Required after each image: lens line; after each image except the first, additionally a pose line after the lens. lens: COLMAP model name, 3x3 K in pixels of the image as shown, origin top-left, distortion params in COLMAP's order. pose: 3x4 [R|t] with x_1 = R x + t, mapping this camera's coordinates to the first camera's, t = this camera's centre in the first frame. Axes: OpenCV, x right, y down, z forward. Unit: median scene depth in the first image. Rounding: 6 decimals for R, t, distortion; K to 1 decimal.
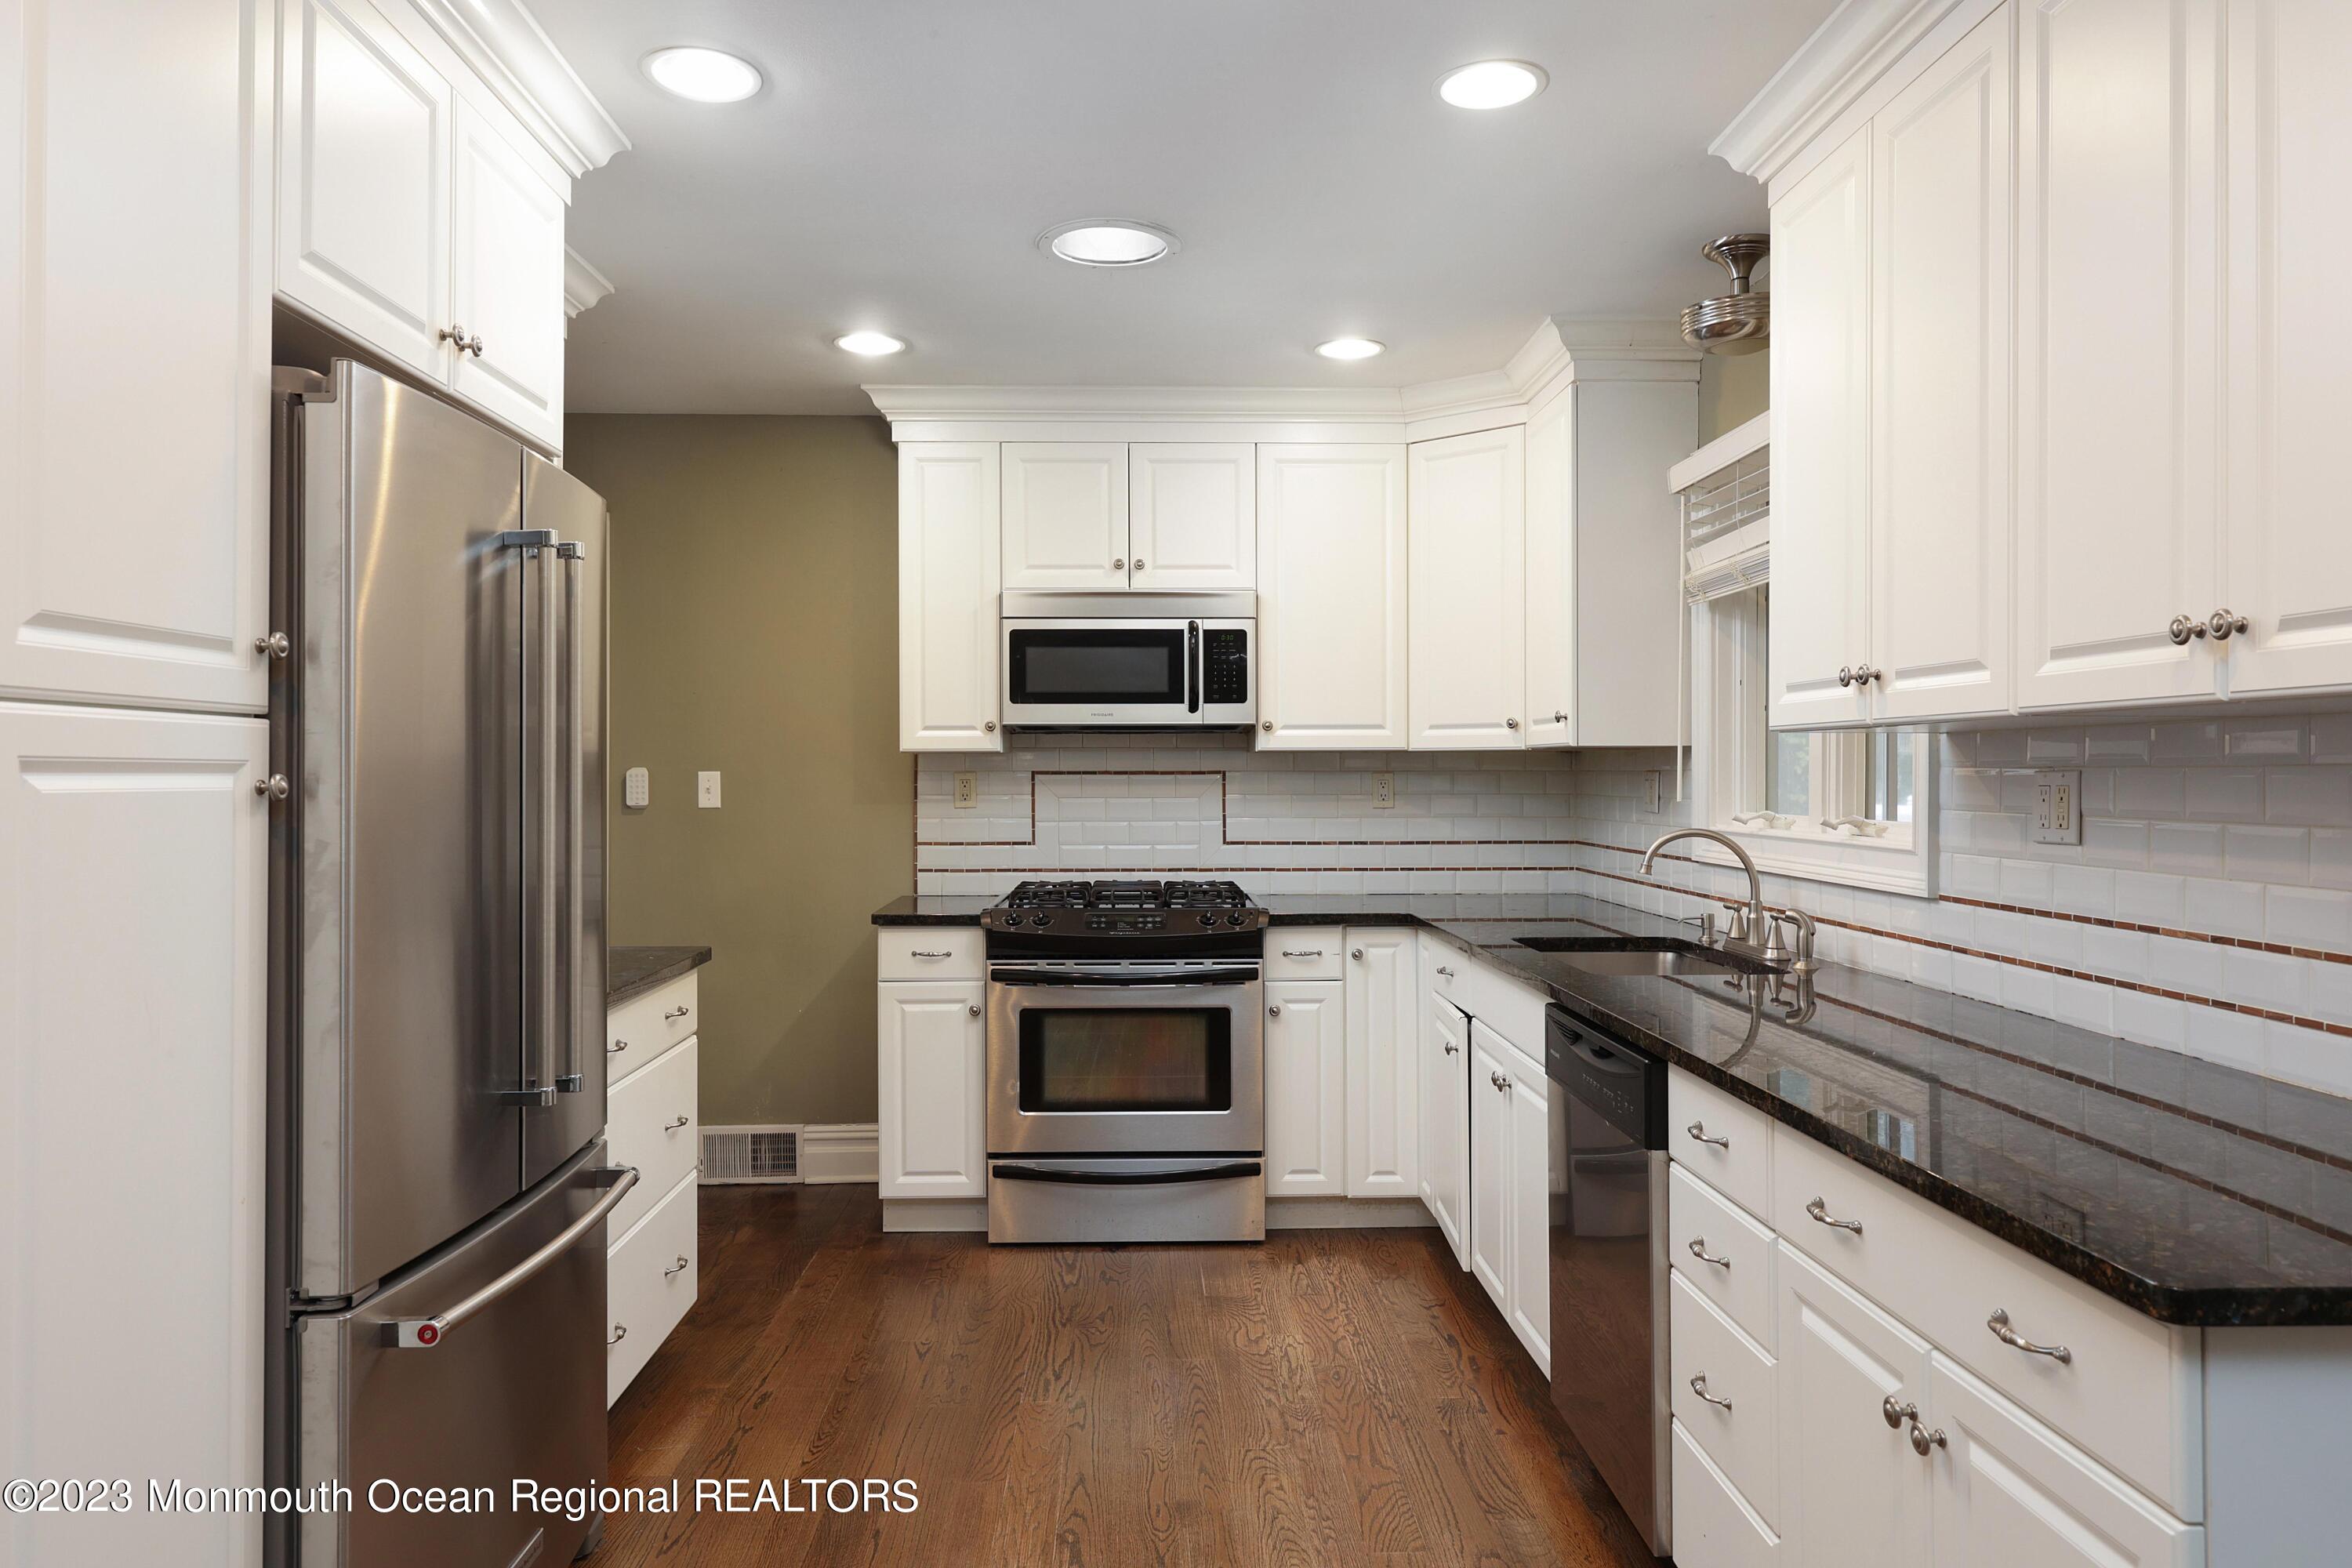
lens RADIAL K [[1575.6, 0, 1176.2], [0, 1575.6, 758.4], [0, 0, 1]] dist [0.001924, -0.000630]
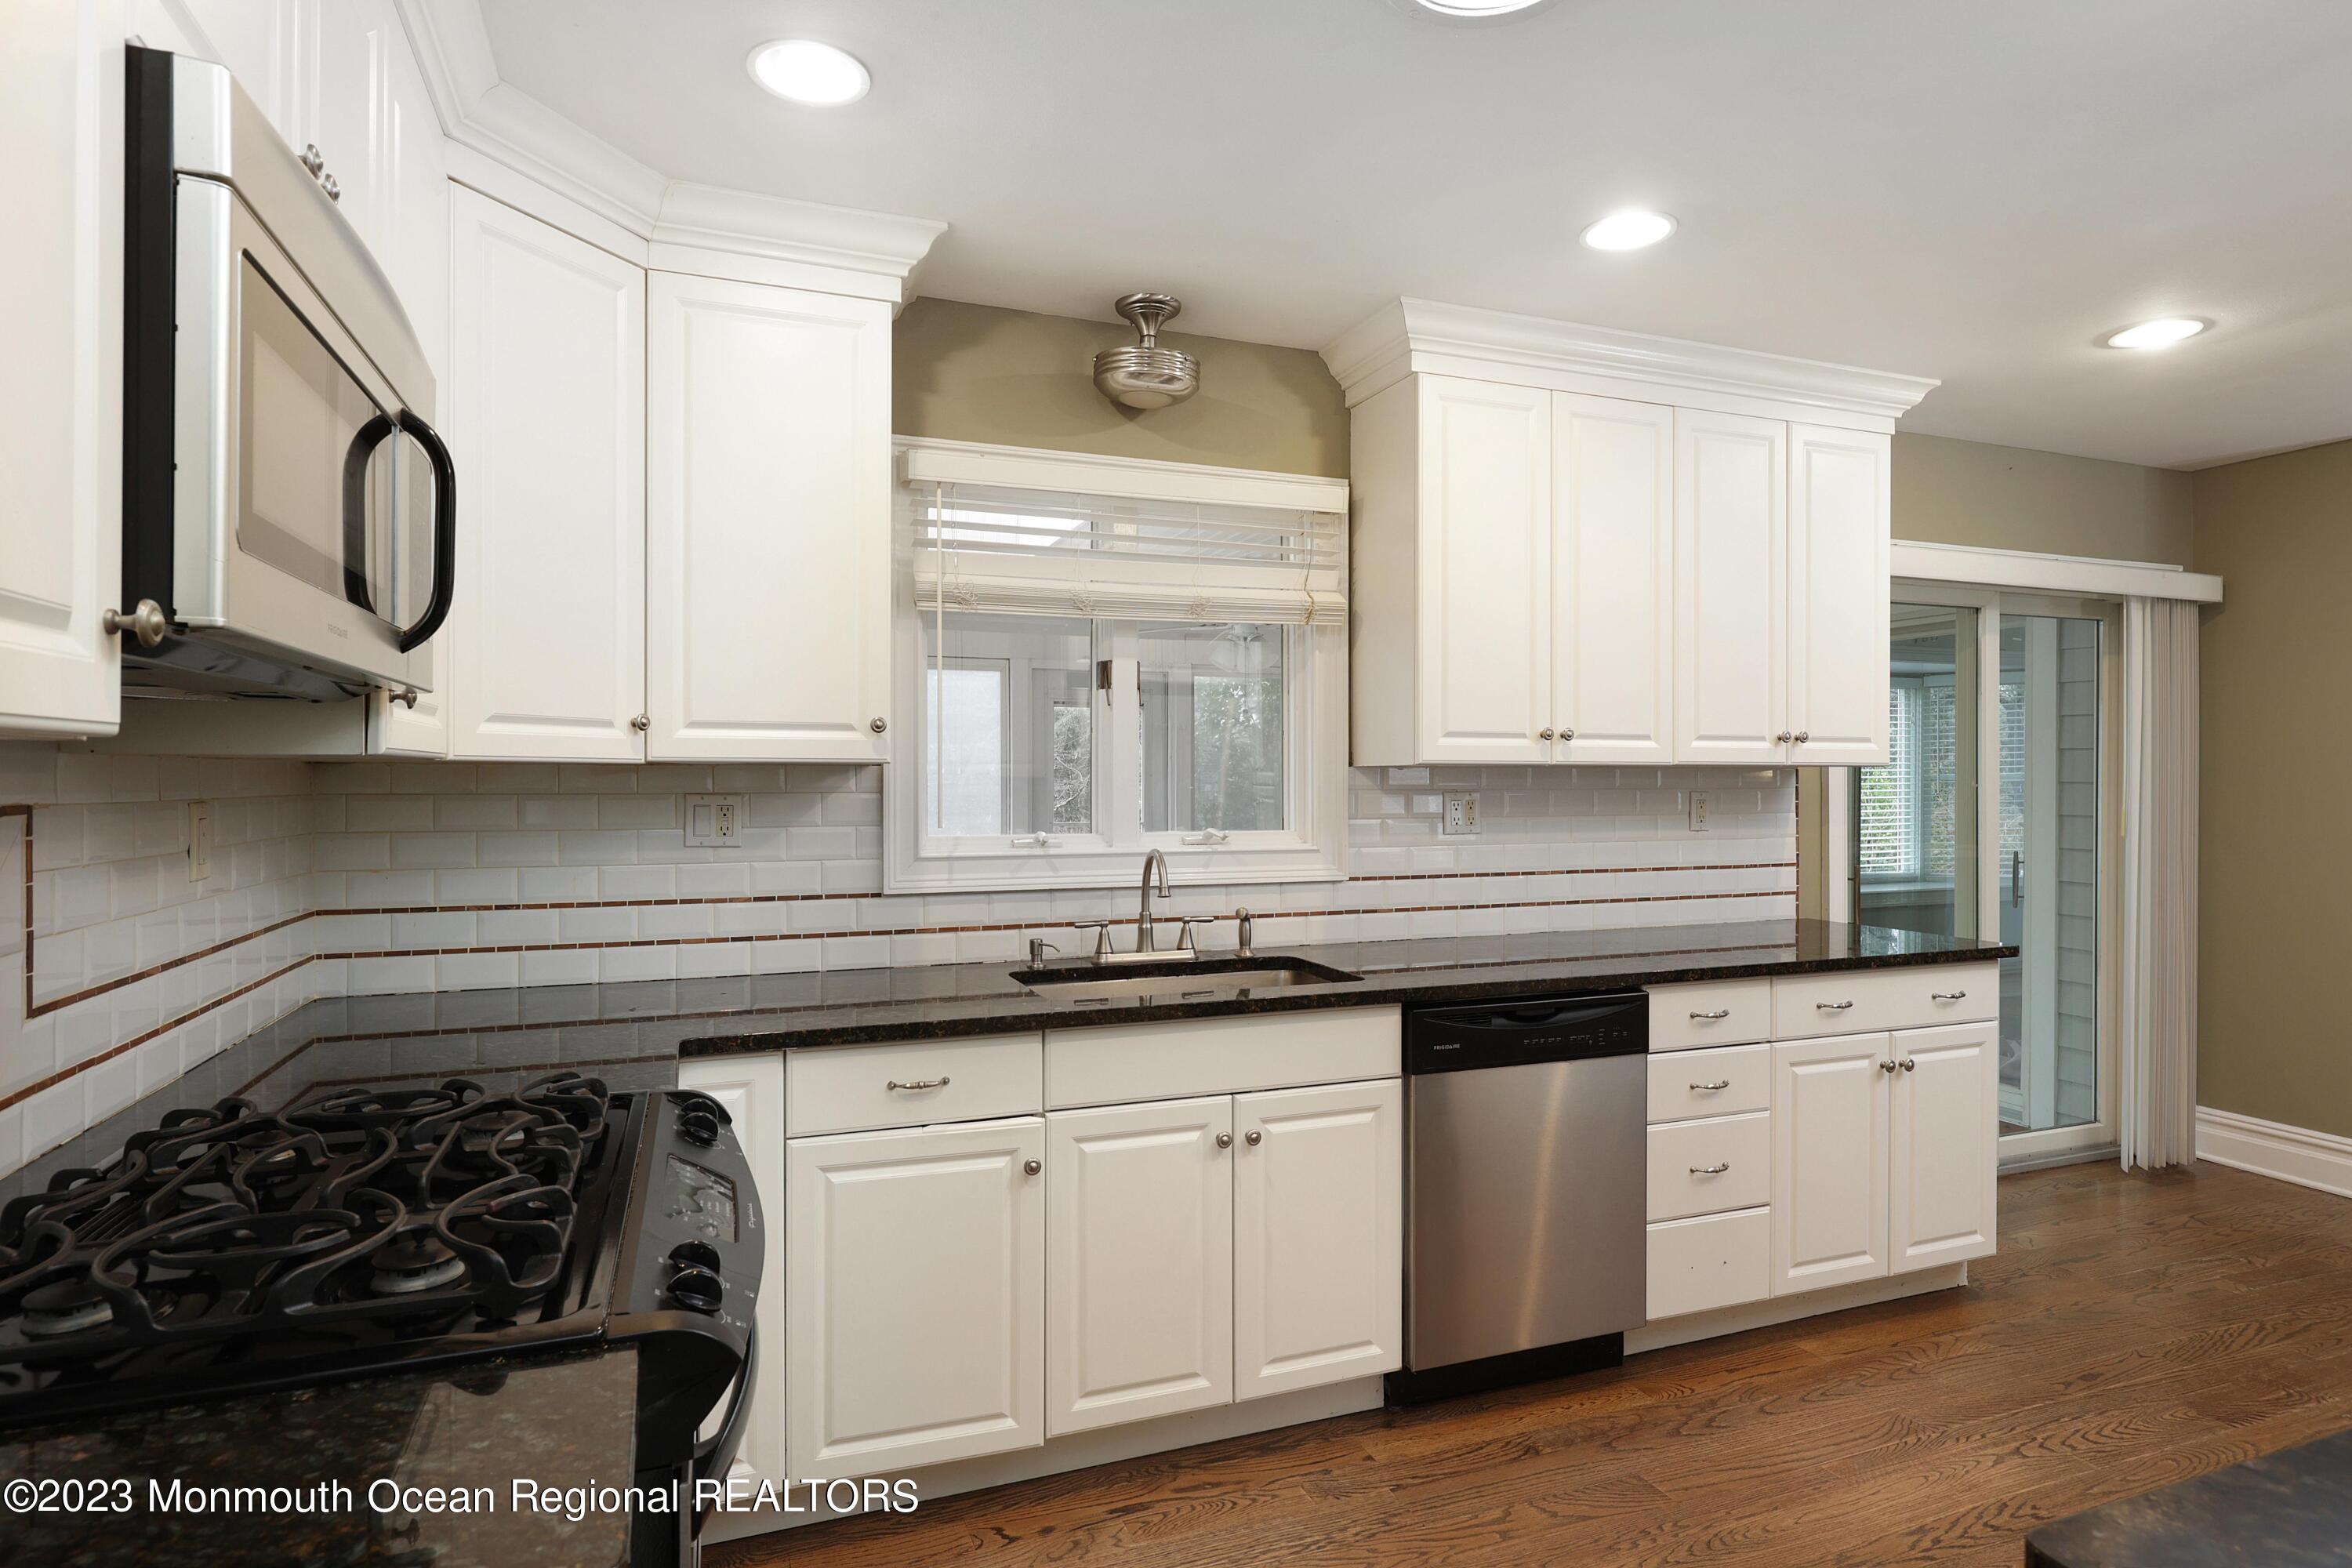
lens RADIAL K [[1264.7, 0, 1174.5], [0, 1264.7, 784.5], [0, 0, 1]] dist [0.000872, 0.000249]
pose [[-0.334160, -0.000668, 0.942516, -0.447774], [-0.007808, 0.999967, -0.002059, 0.003274], [-0.942484, -0.008047, -0.334154, 1.223490]]
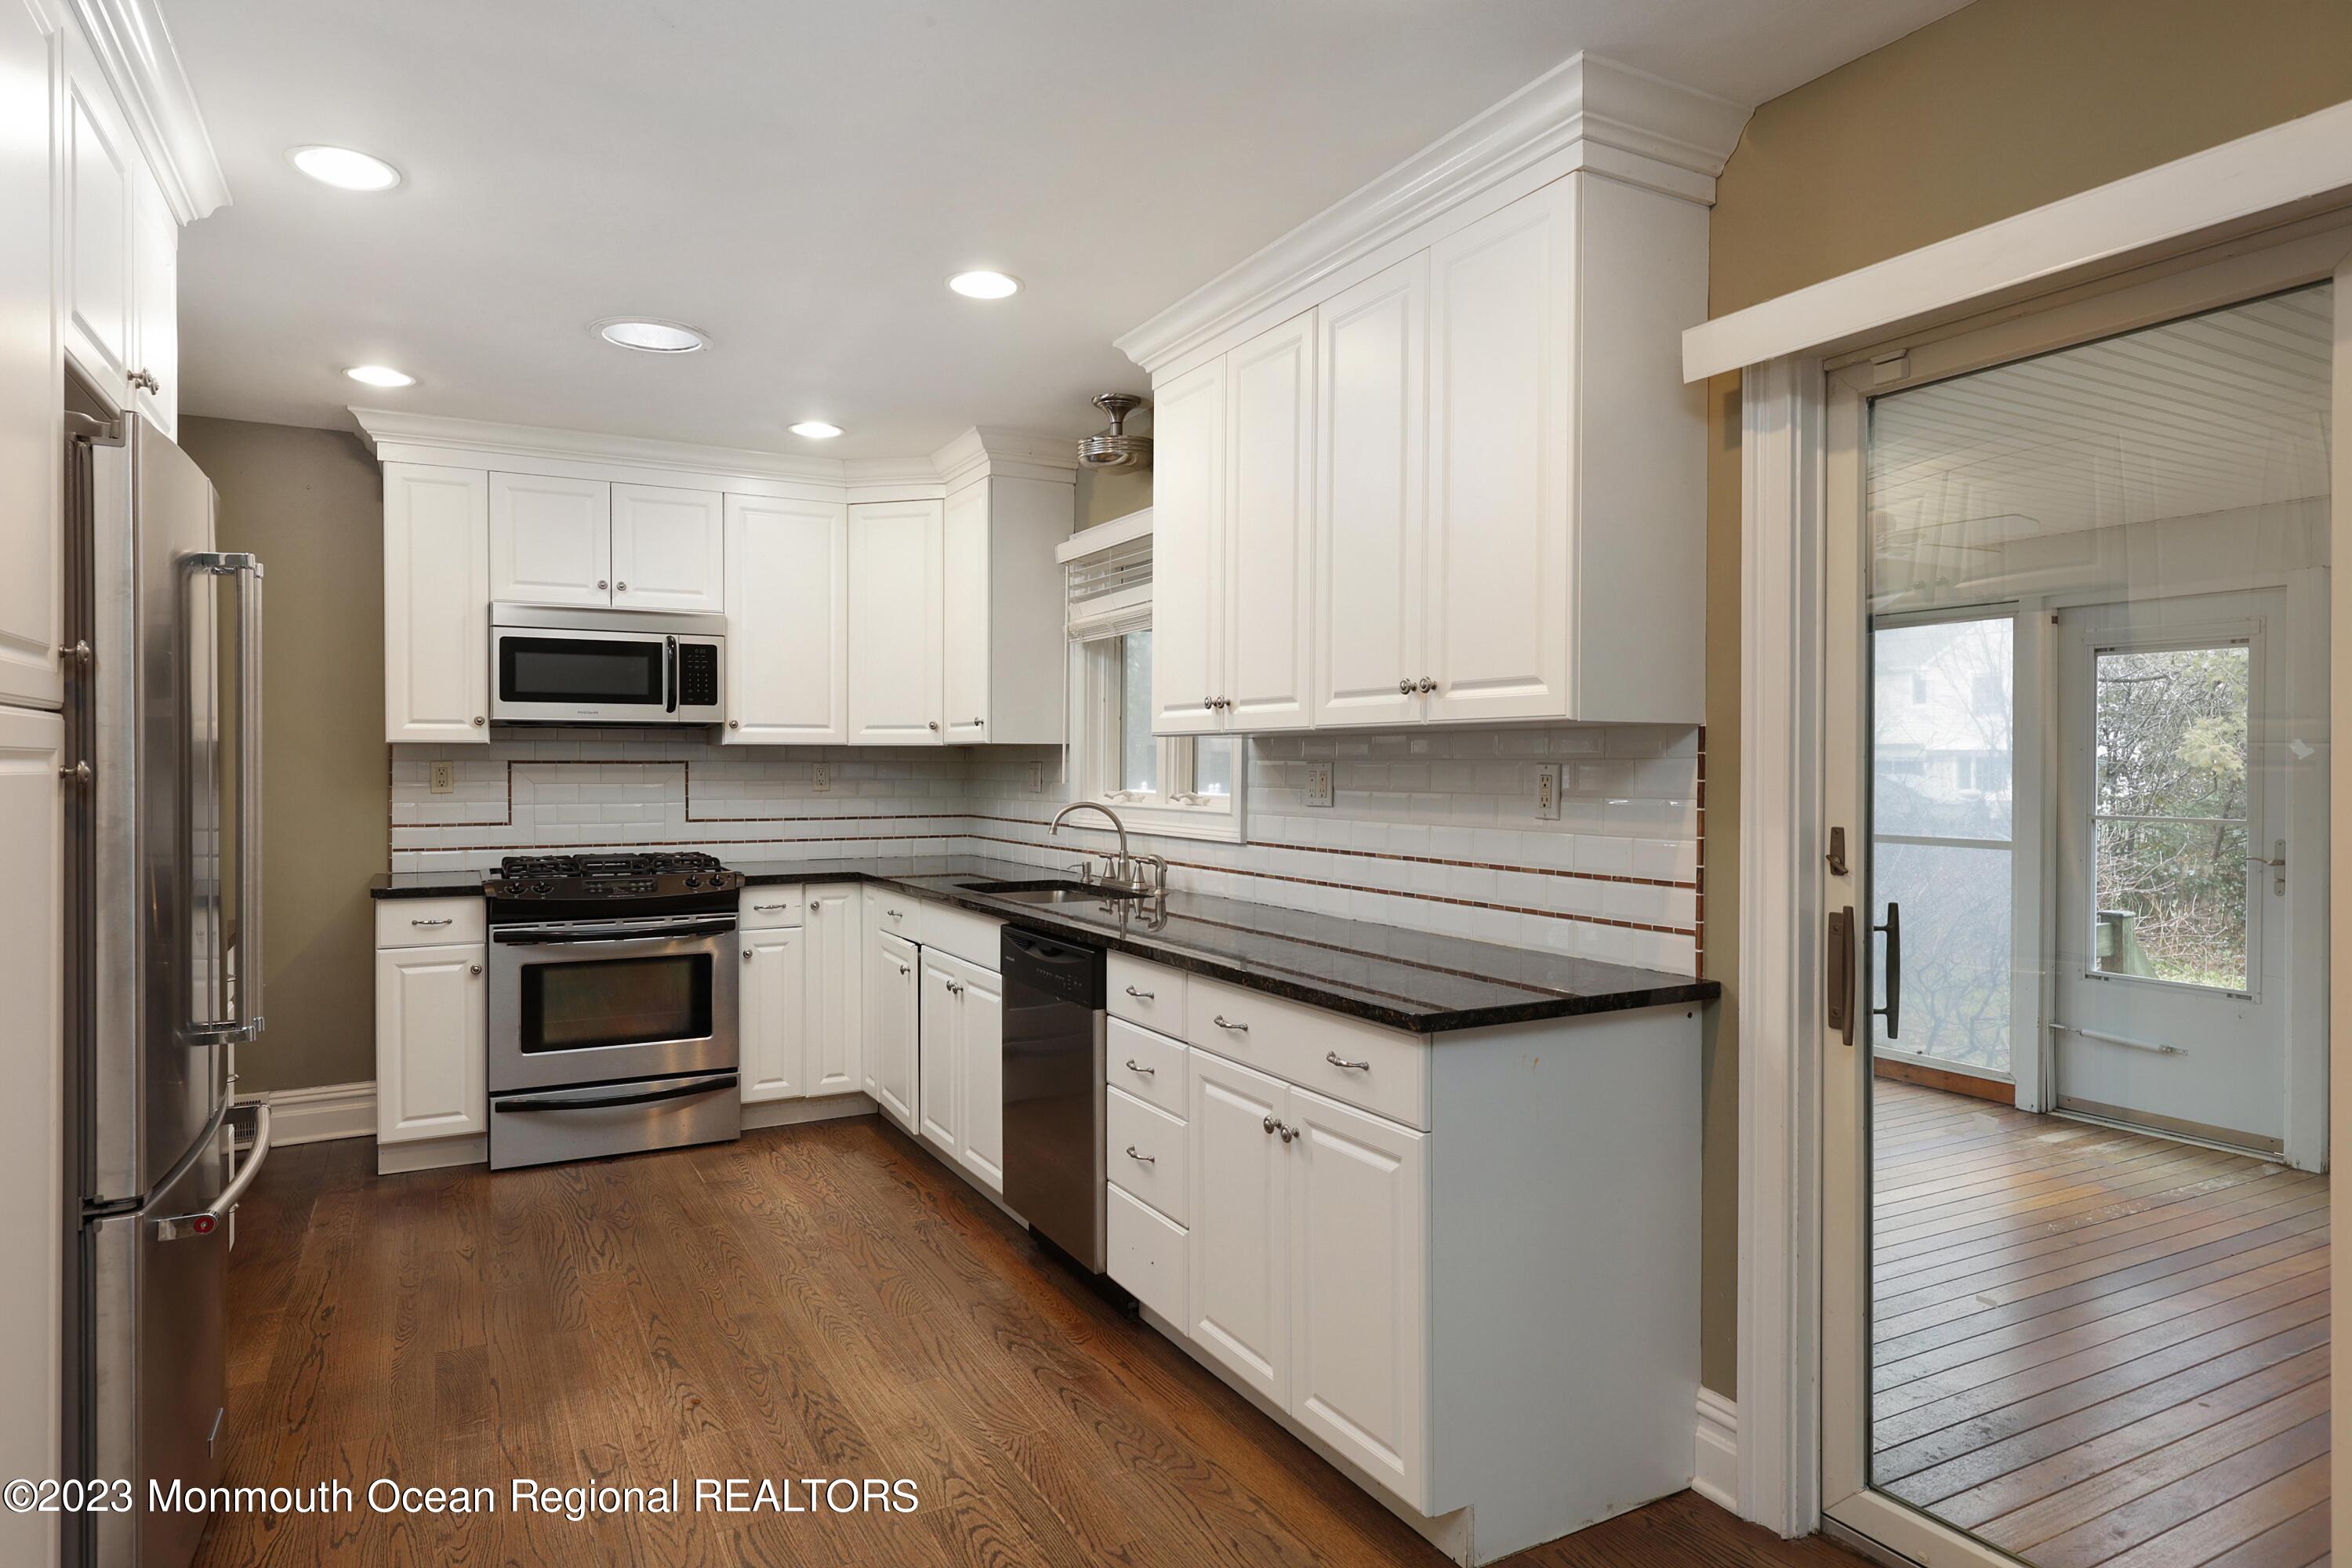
lens RADIAL K [[1364.0, 0, 1189.5], [0, 1364.0, 765.1], [0, 0, 1]] dist [0.004224, -0.002711]
pose [[0.889371, 0.001867, 0.457183, -0.149911], [-0.006494, 0.999942, 0.008549, -0.000466], [-0.457141, -0.010572, 0.889331, -0.145520]]
